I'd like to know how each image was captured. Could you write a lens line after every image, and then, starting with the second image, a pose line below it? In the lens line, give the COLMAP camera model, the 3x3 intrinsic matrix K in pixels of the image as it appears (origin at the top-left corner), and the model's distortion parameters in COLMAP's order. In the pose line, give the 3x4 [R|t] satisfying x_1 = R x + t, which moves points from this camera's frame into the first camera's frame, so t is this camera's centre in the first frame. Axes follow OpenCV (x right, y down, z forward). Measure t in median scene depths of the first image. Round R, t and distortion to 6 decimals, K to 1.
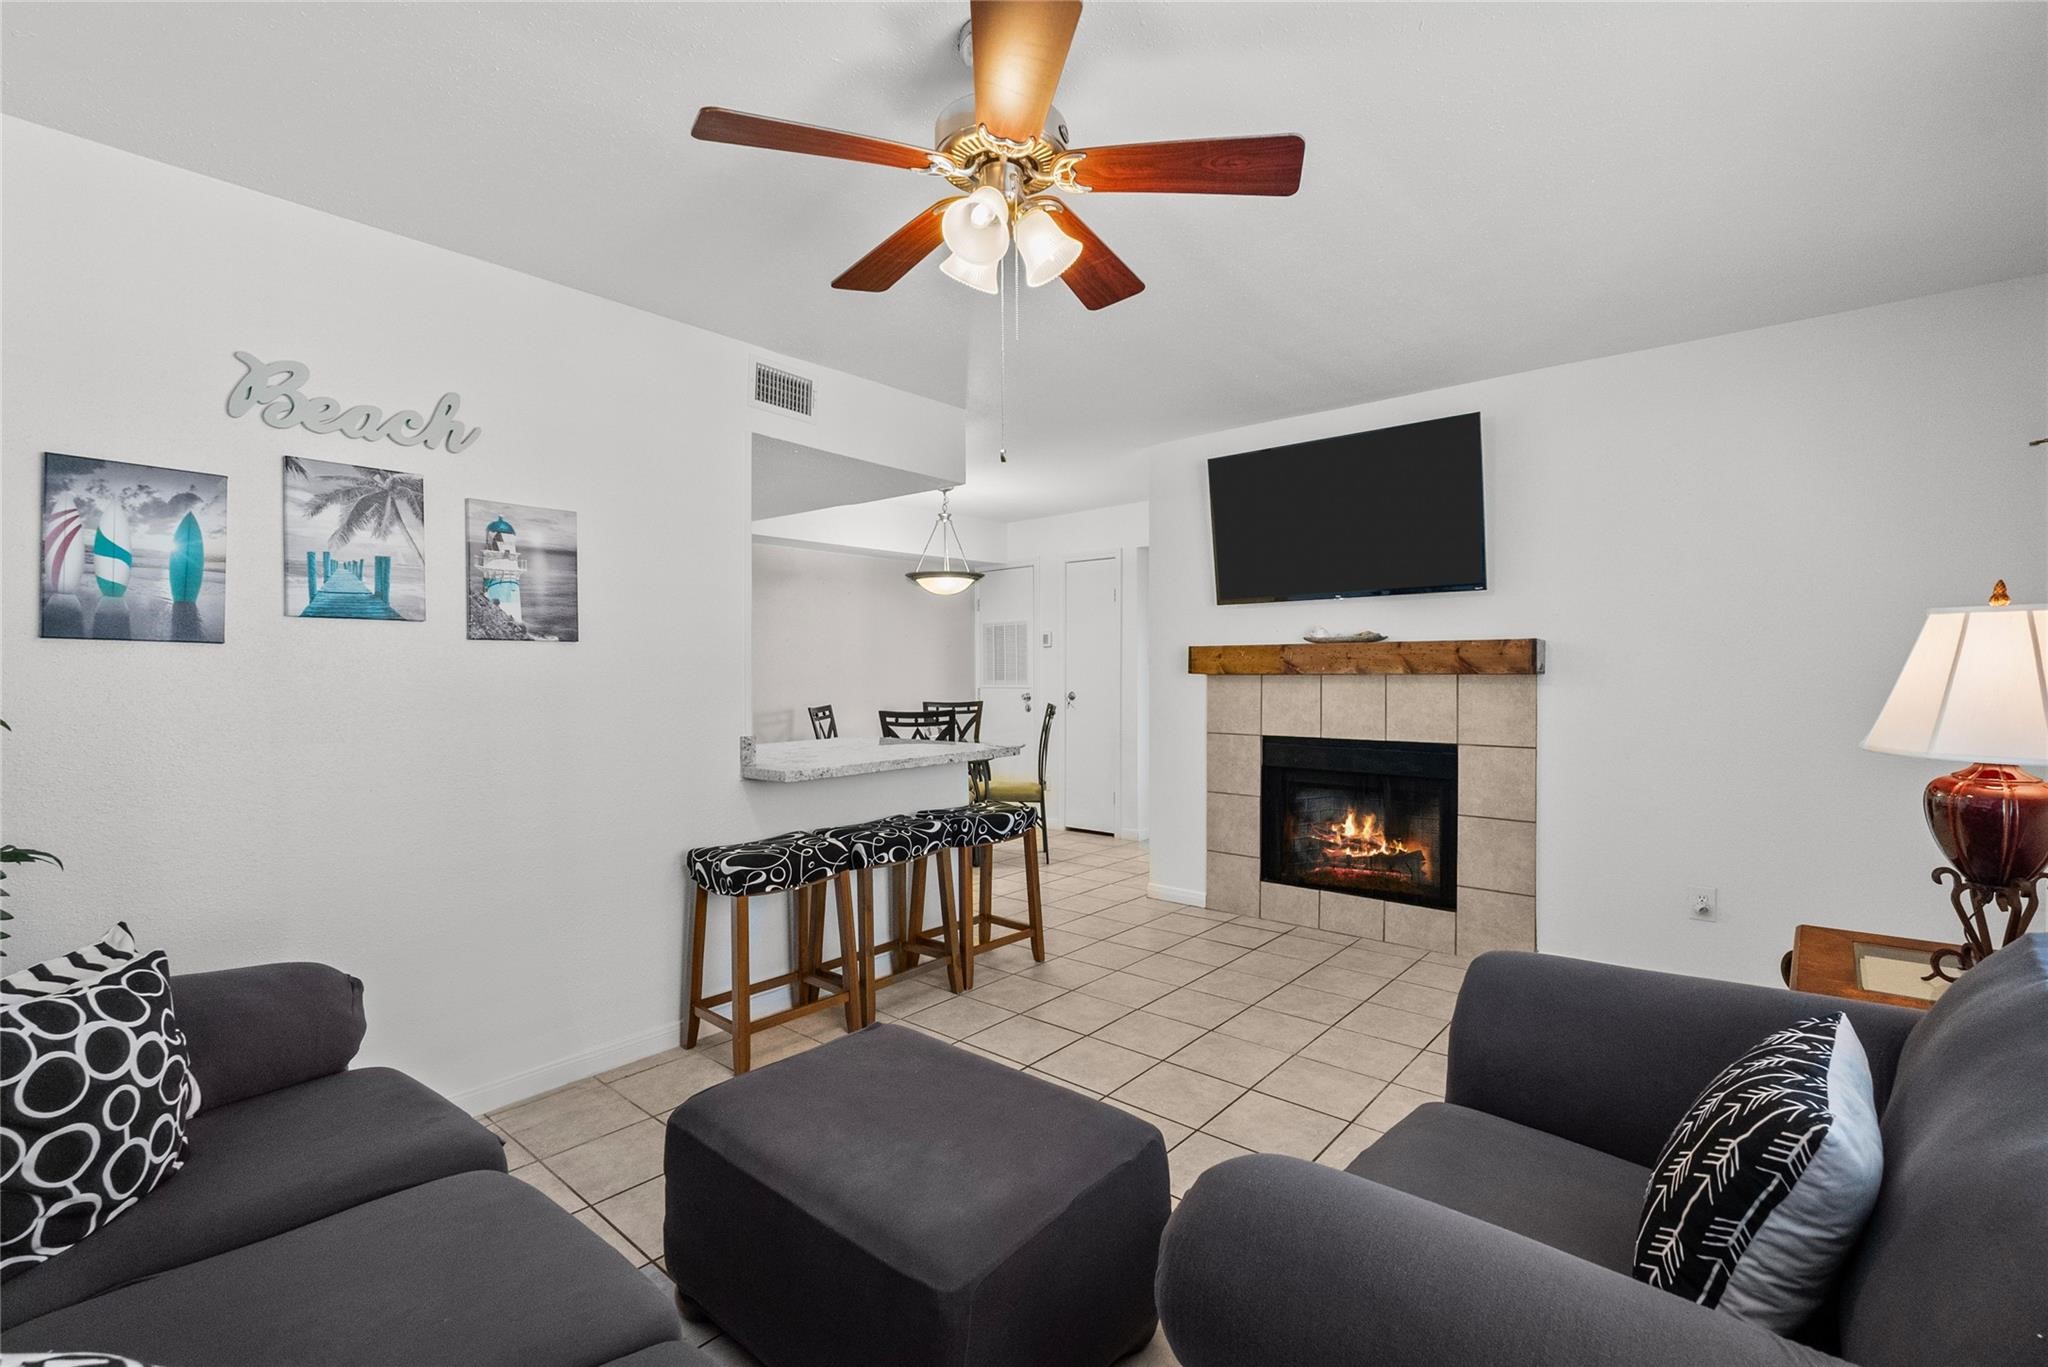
lens RADIAL K [[904.2, 0, 1024.0], [0, 904.2, 683.5], [0, 0, 1]] dist [-0.002719, 0.000984]
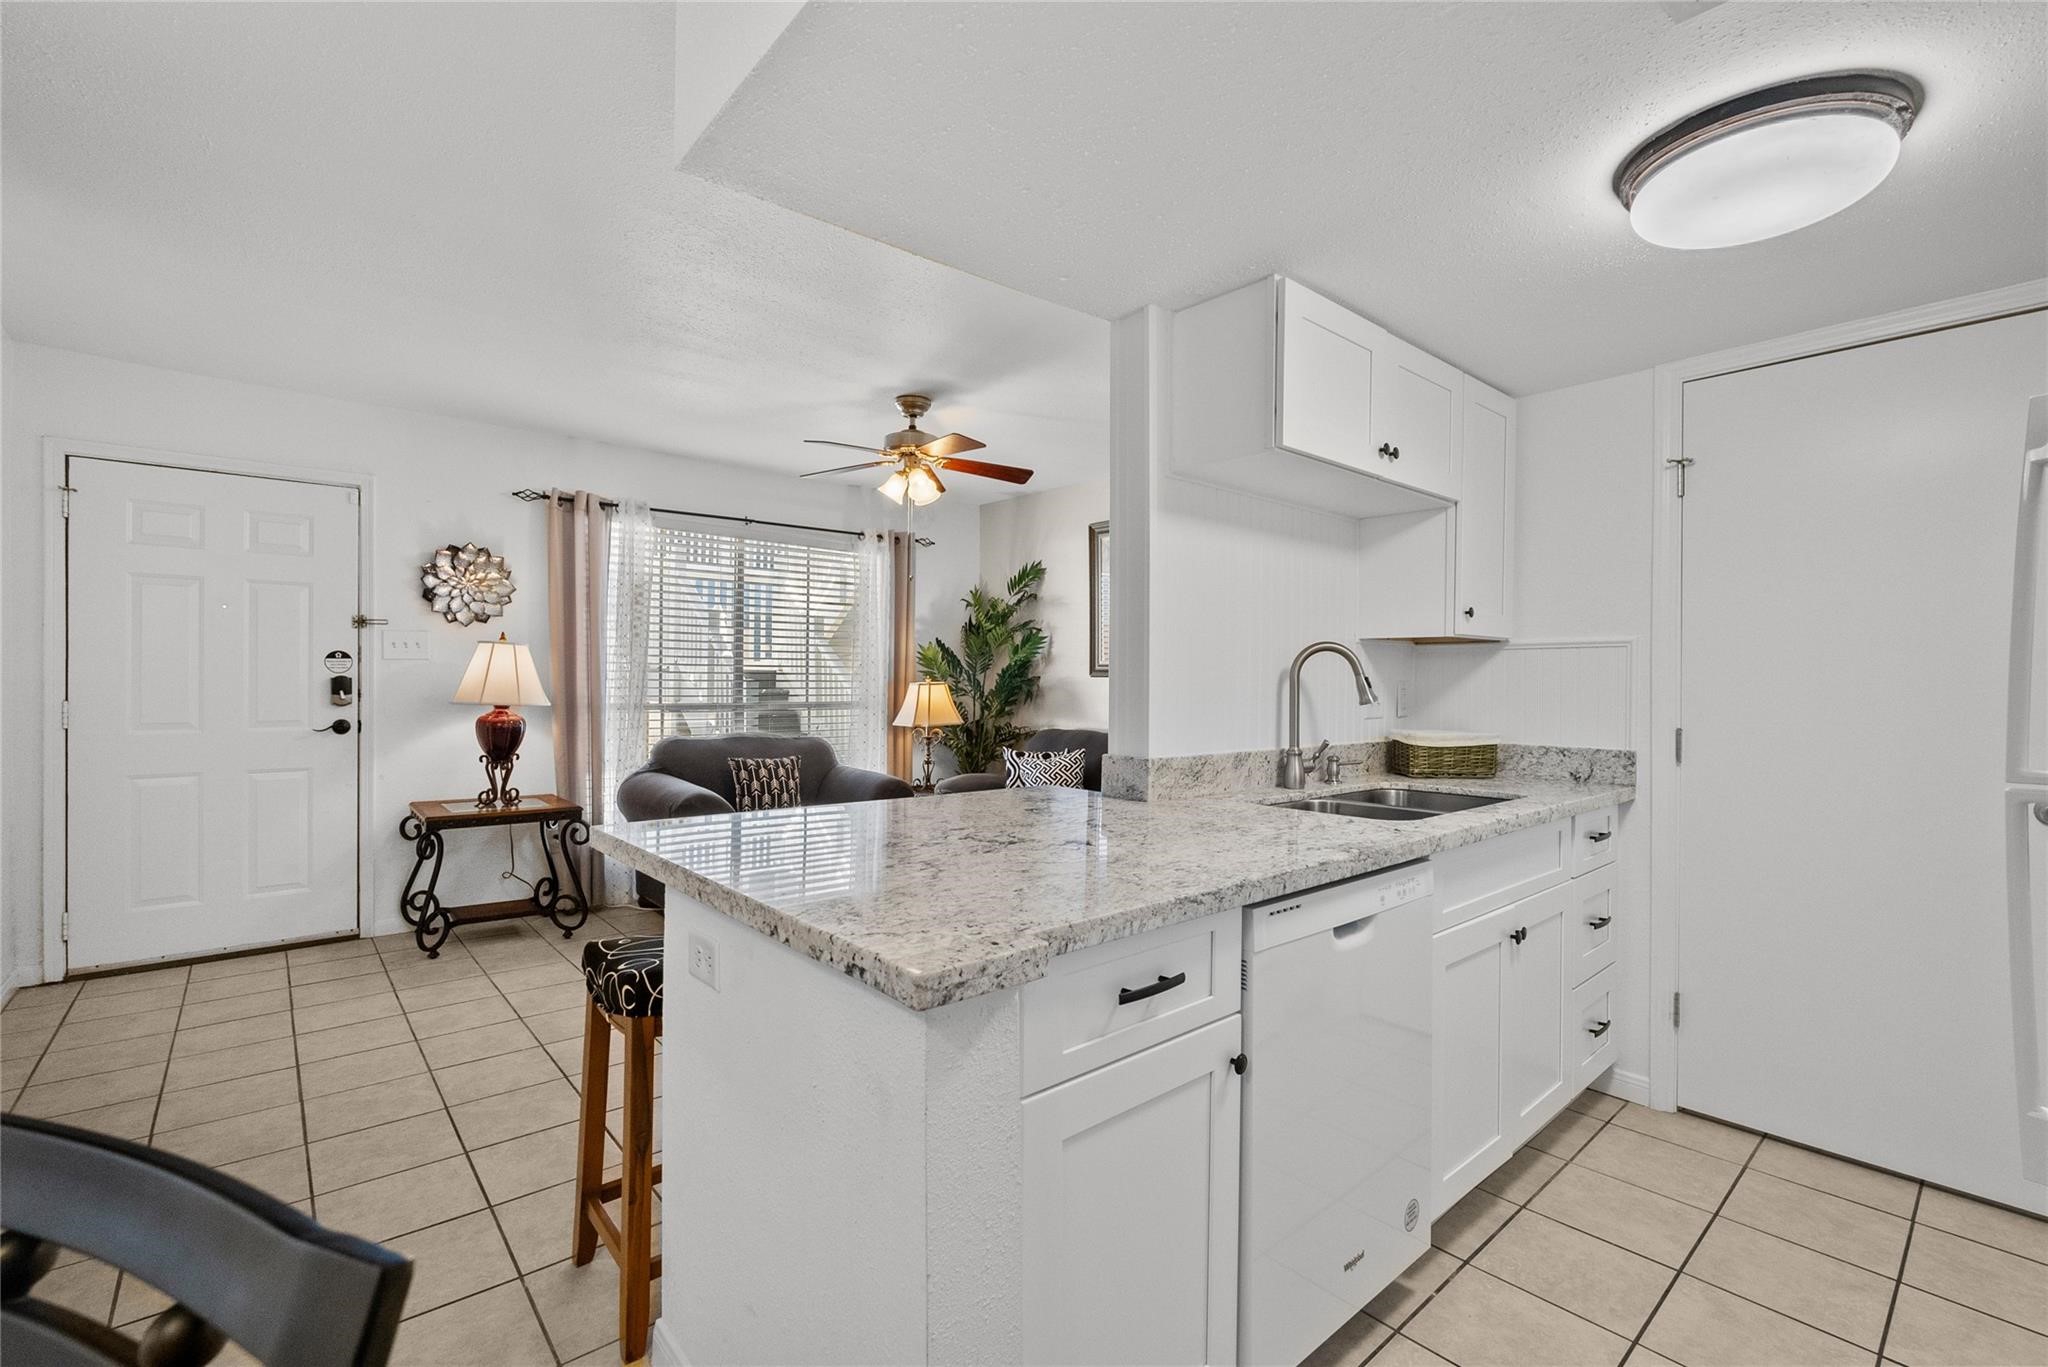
lens RADIAL K [[898.1, 0, 1027.4], [0, 898.1, 689.2], [0, 0, 1]] dist [-0.002953, 0.000076]
pose [[-0.990101, -0.003599, 0.140313, -0.355334], [-0.000458, 0.999749, 0.022408, -0.009825], [-0.140359, 0.022121, -0.989854, 1.797175]]
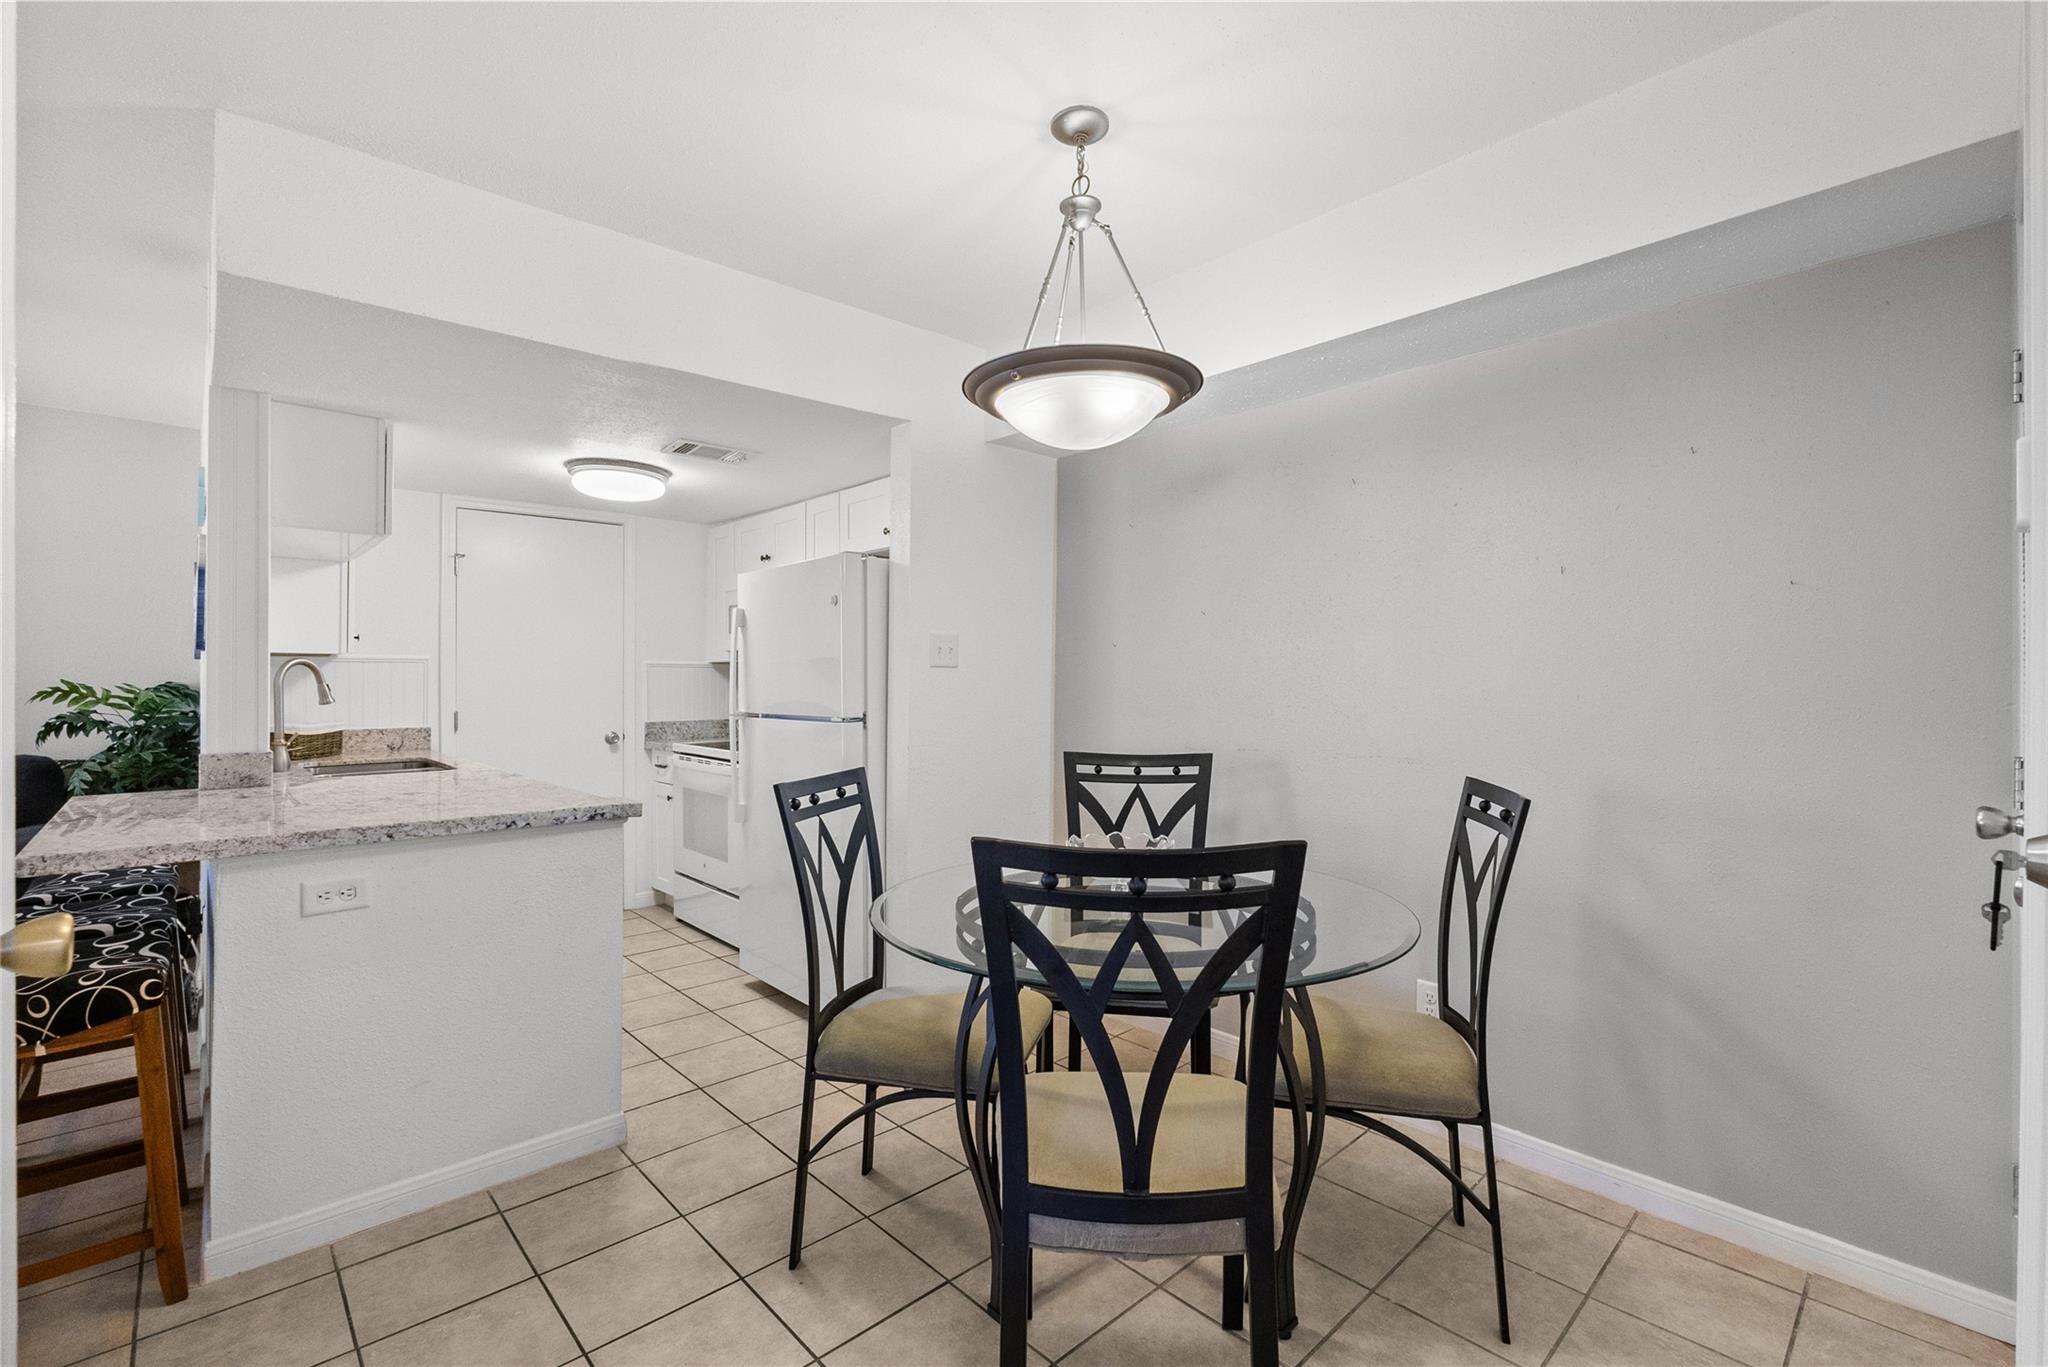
lens RADIAL K [[893.0, 0, 1024.0], [0, 893.0, 683.5], [0, 0, 1]] dist [0.001872, -0.000193]
pose [[-0.101292, 0.009707, -0.994809, 0.461593], [-0.013446, 0.999848, 0.011125, -0.026782], [0.994766, 0.014503, -0.101146, 1.919648]]
